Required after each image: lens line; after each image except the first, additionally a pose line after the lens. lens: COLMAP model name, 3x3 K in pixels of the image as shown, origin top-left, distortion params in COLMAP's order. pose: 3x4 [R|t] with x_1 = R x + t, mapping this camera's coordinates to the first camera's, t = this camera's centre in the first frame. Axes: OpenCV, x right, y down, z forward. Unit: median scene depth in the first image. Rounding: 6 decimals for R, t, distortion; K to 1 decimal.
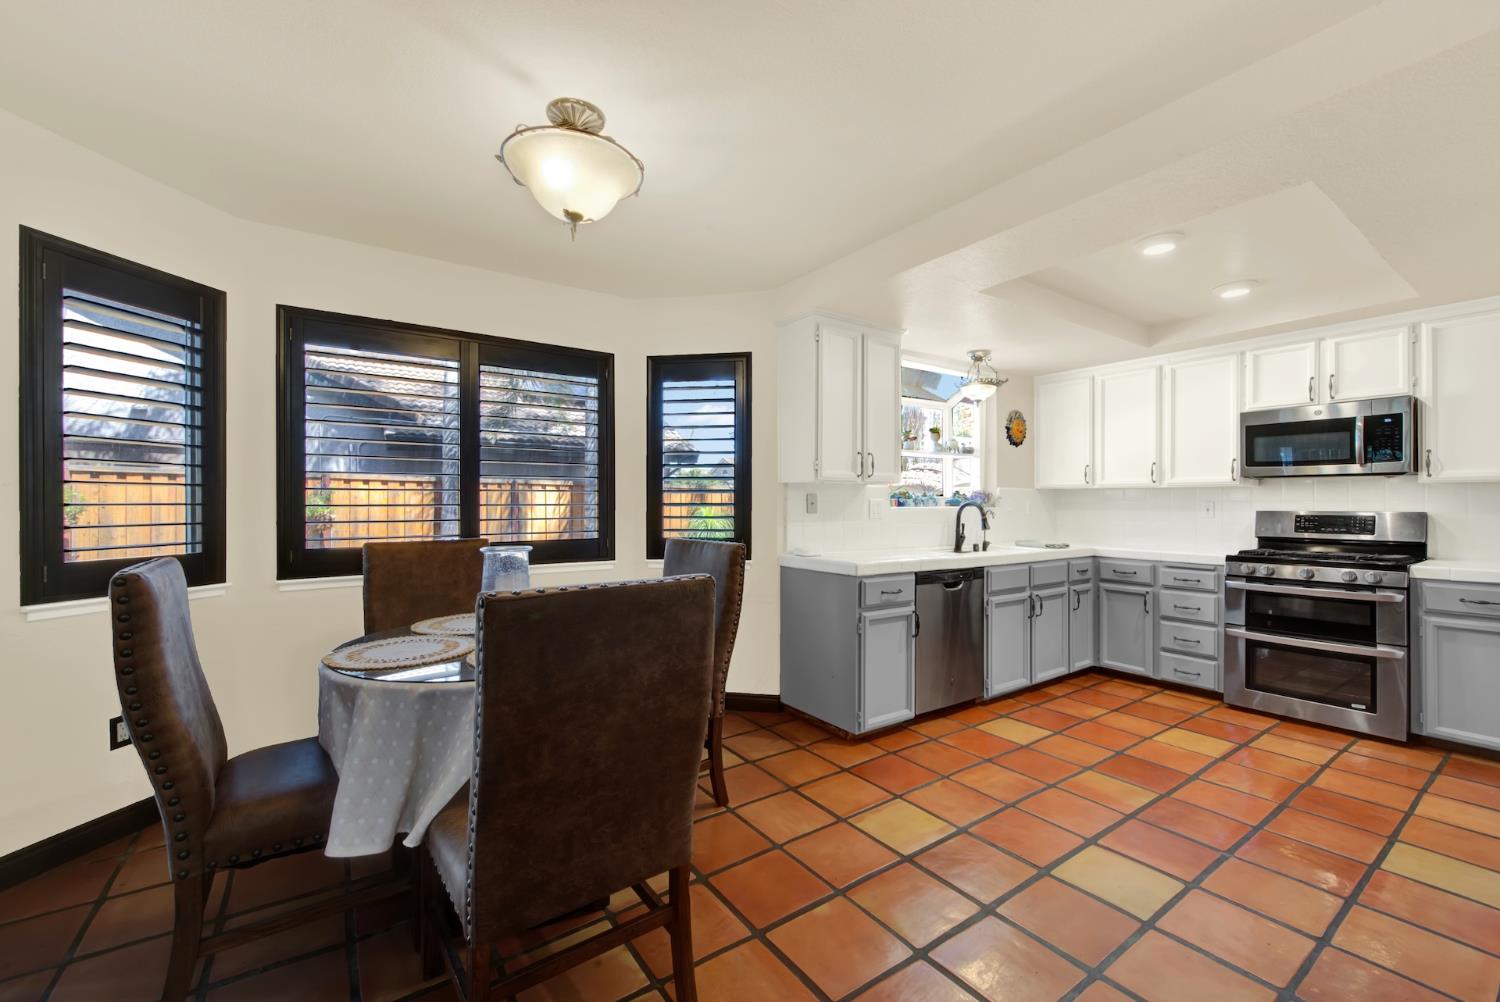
lens RADIAL K [[607.3, 0, 759.6], [0, 607.3, 503.0], [0, 0, 1]] dist [0.003469, -0.002783]
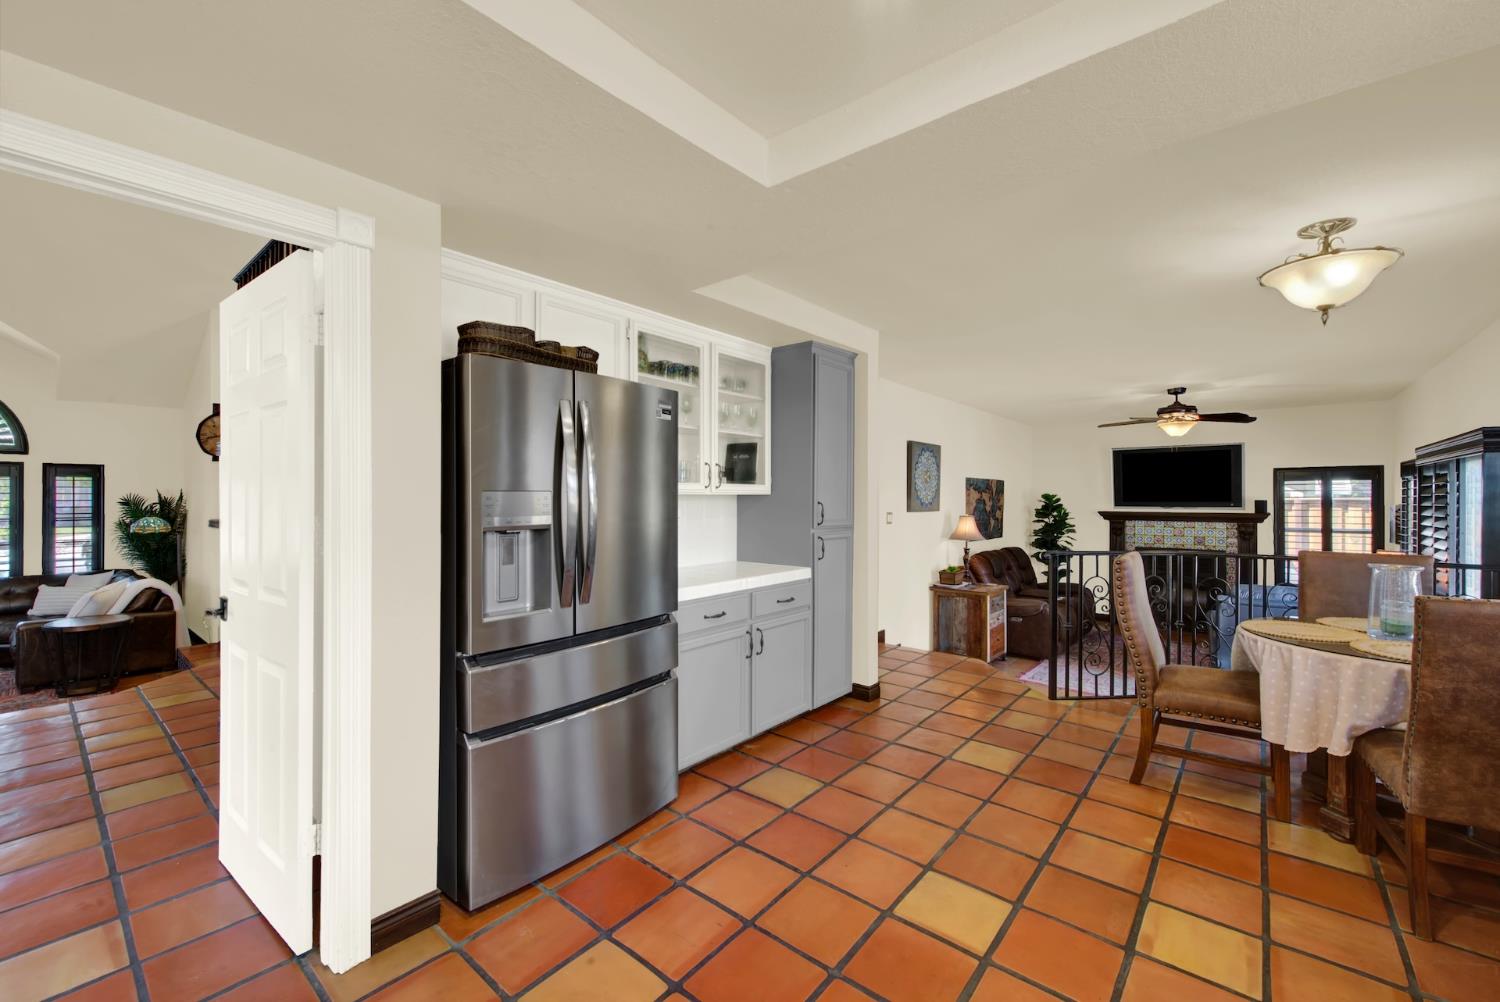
lens RADIAL K [[607.3, 0, 756.9], [0, 607.3, 500.6], [0, 0, 1]] dist [0.003469, -0.002783]
pose [[-0.965486, -0.001285, -0.260452, 0.642633], [-0.001954, 0.999995, 0.002308, -0.033388], [0.260448, 0.002737, -0.965484, 1.038323]]
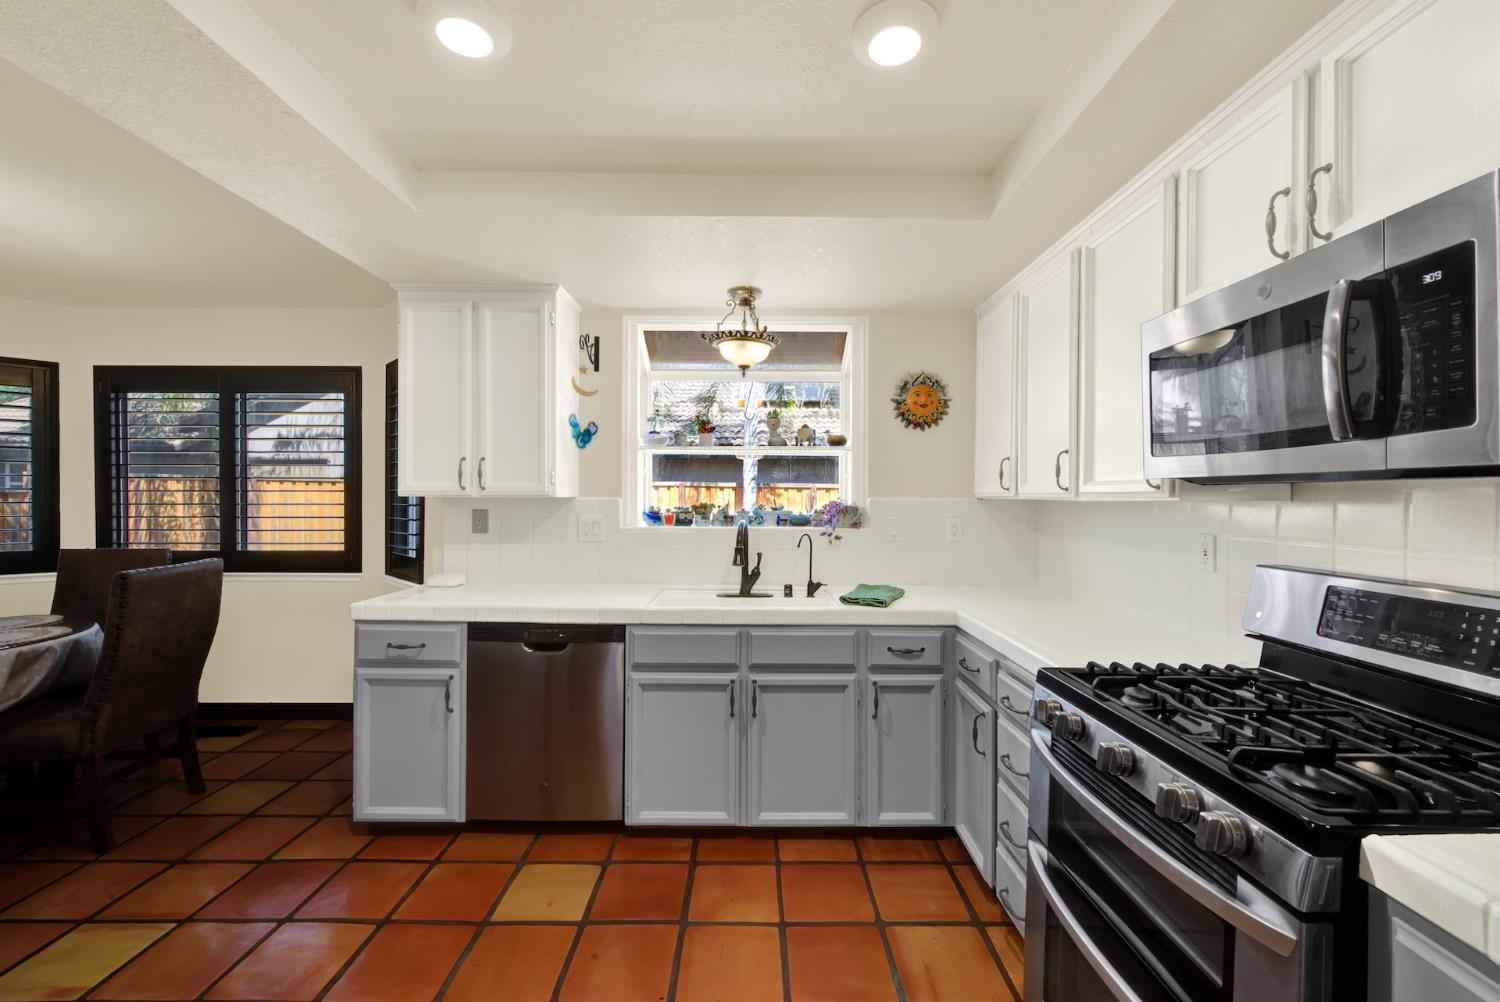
lens RADIAL K [[607.3, 0, 756.0], [0, 607.3, 502.5], [0, 0, 1]] dist [0.003469, -0.002783]
pose [[0.819837, 0.008027, -0.572540, 0.874042], [-0.003720, 0.999955, 0.008693, -0.033470], [0.572584, -0.004997, 0.819831, 0.556280]]
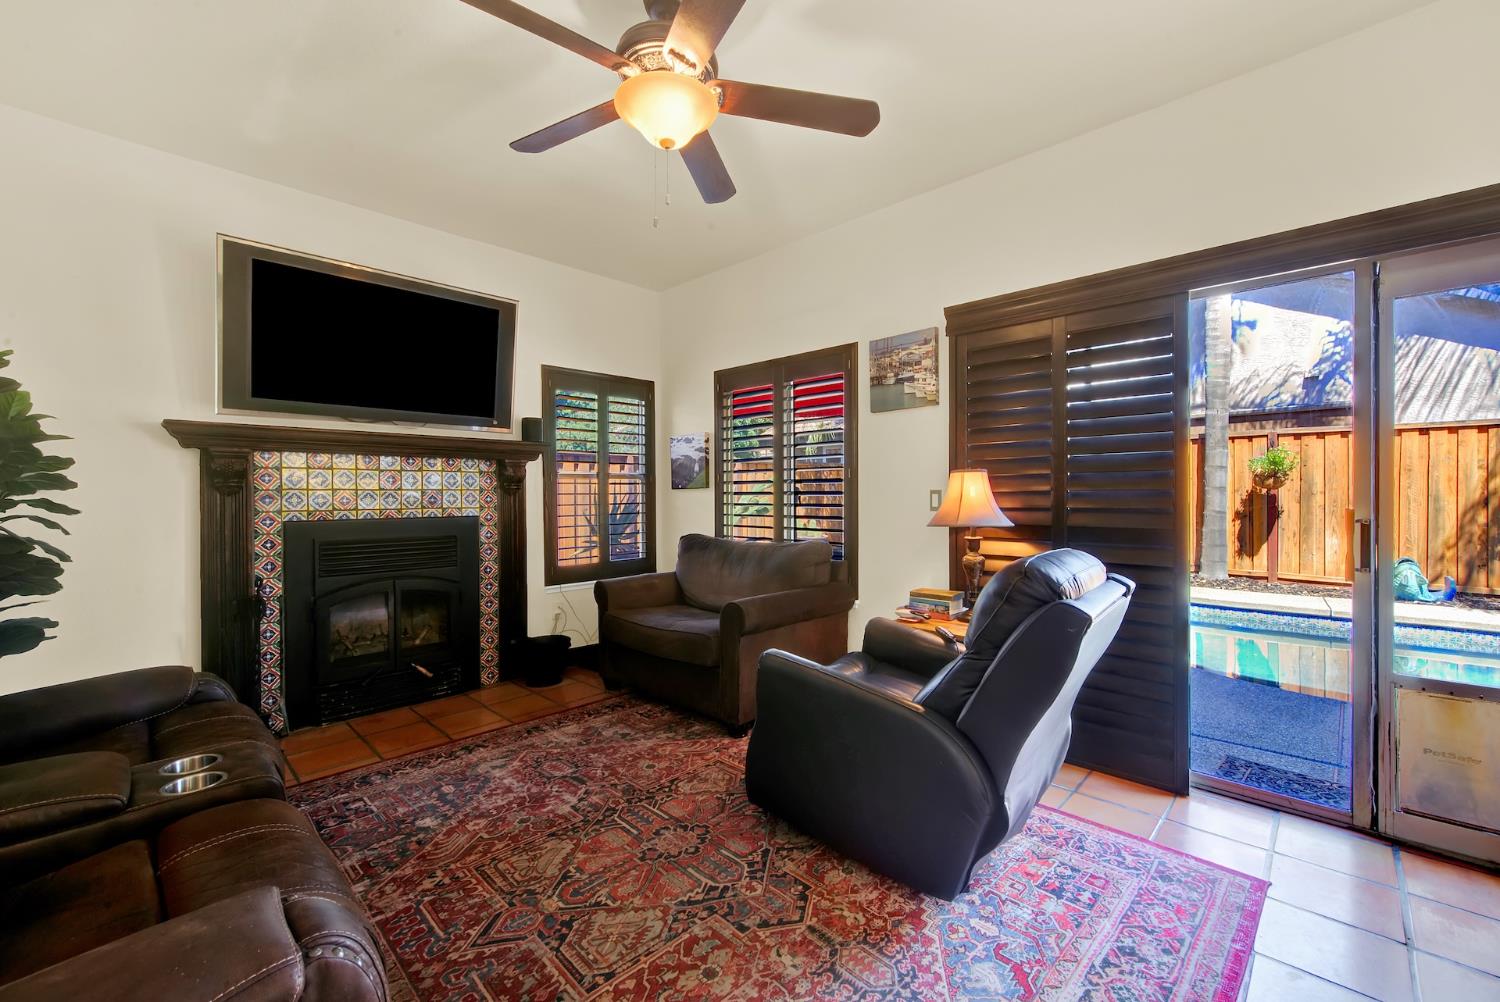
lens RADIAL K [[607.3, 0, 762.6], [0, 607.3, 496.4], [0, 0, 1]] dist [0.003469, -0.002783]
pose [[0.192497, 0.003121, -0.981293, -0.386945], [0.005414, 0.999976, 0.004242, 0.110905], [0.981283, -0.006130, 0.192476, -0.342614]]
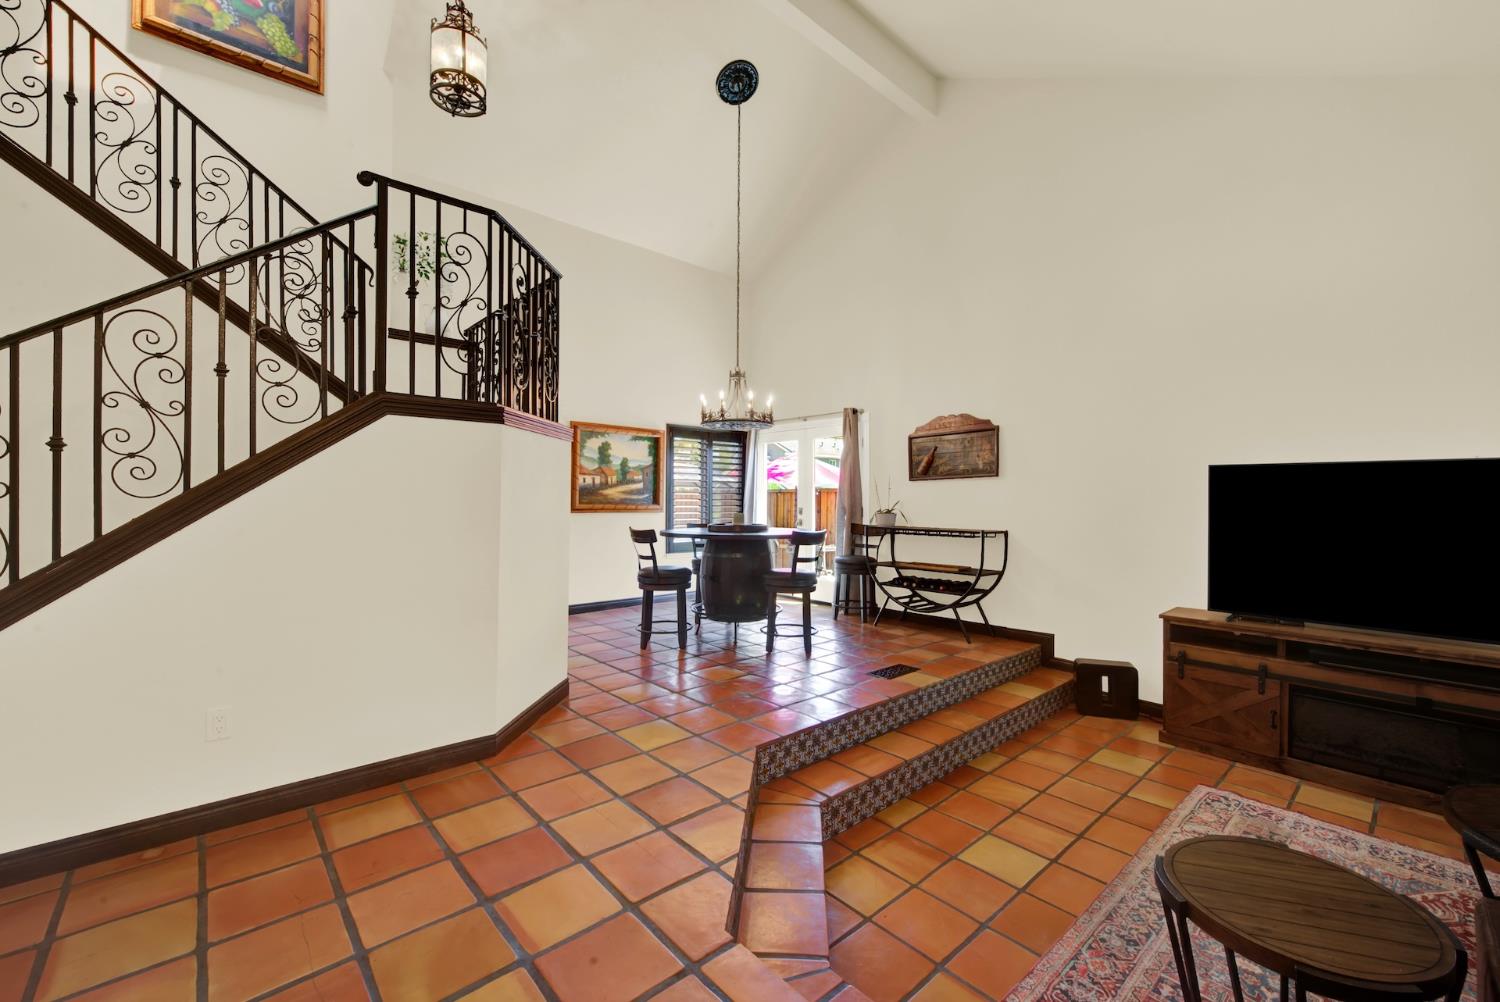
lens RADIAL K [[607.3, 0, 749.6], [0, 607.3, 495.2], [0, 0, 1]] dist [0.003469, -0.002783]
pose [[-0.115046, -0.001613, 0.993359, -1.359892], [-0.014904, 0.999889, -0.000102, -0.008246], [-0.993248, -0.014817, -0.115057, 0.484297]]
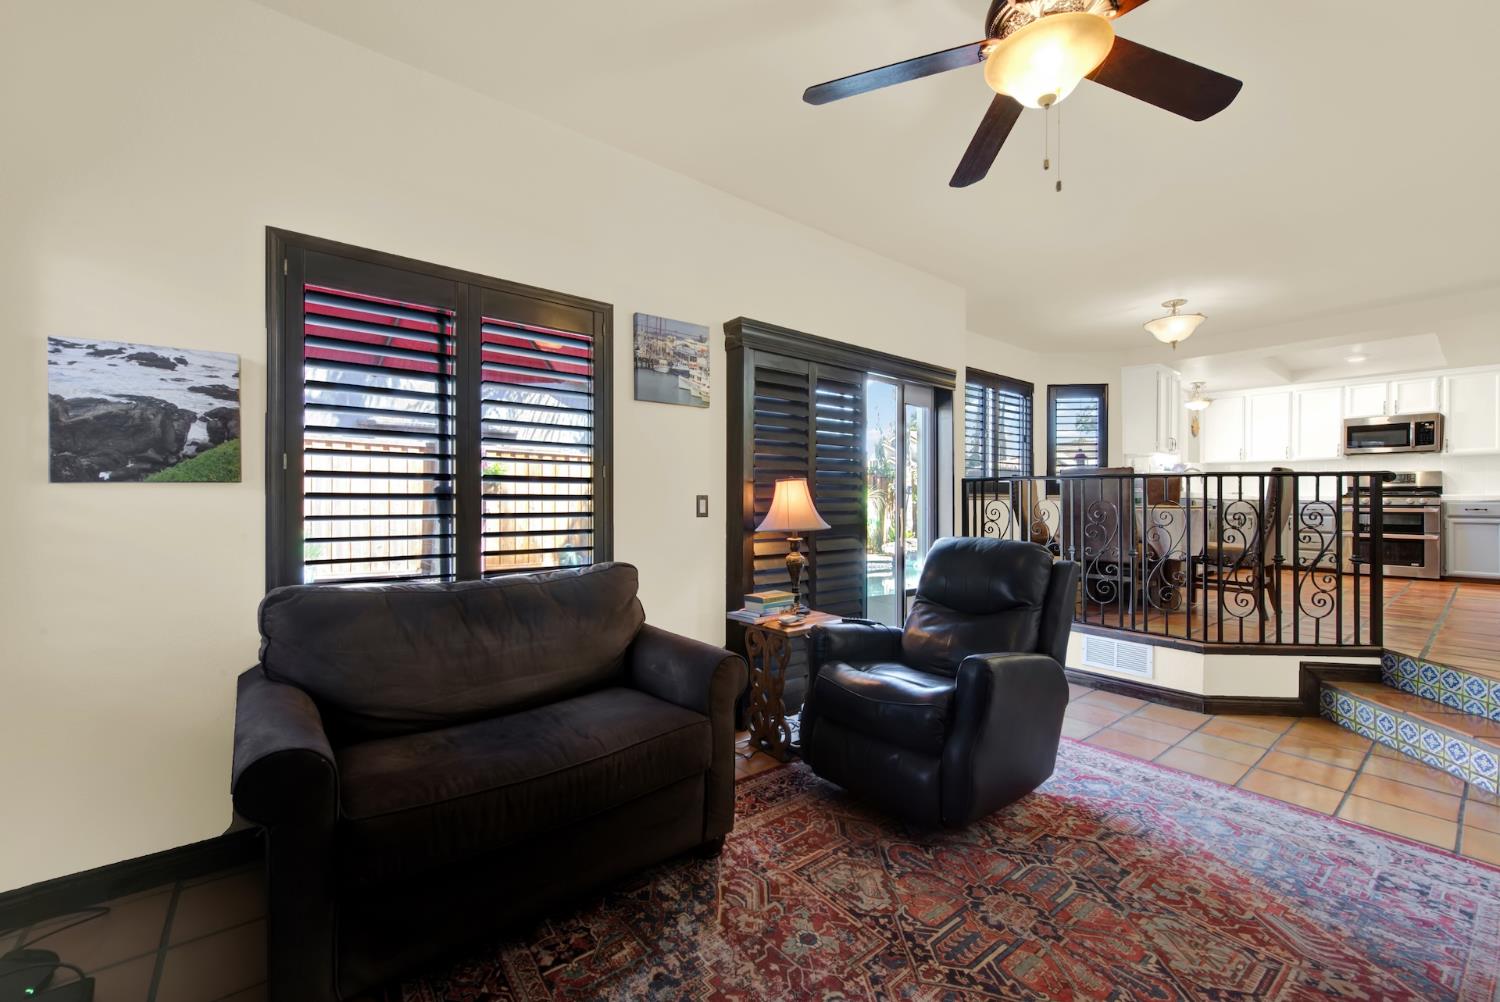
lens RADIAL K [[607.3, 0, 748.8], [0, 607.3, 497.0], [0, 0, 1]] dist [0.003469, -0.002783]
pose [[0.998001, 0.006317, 0.062888, -1.235461], [-0.006362, 0.999980, 0.000527, 0.108028], [-0.062883, -0.000926, 0.998020, -0.802699]]
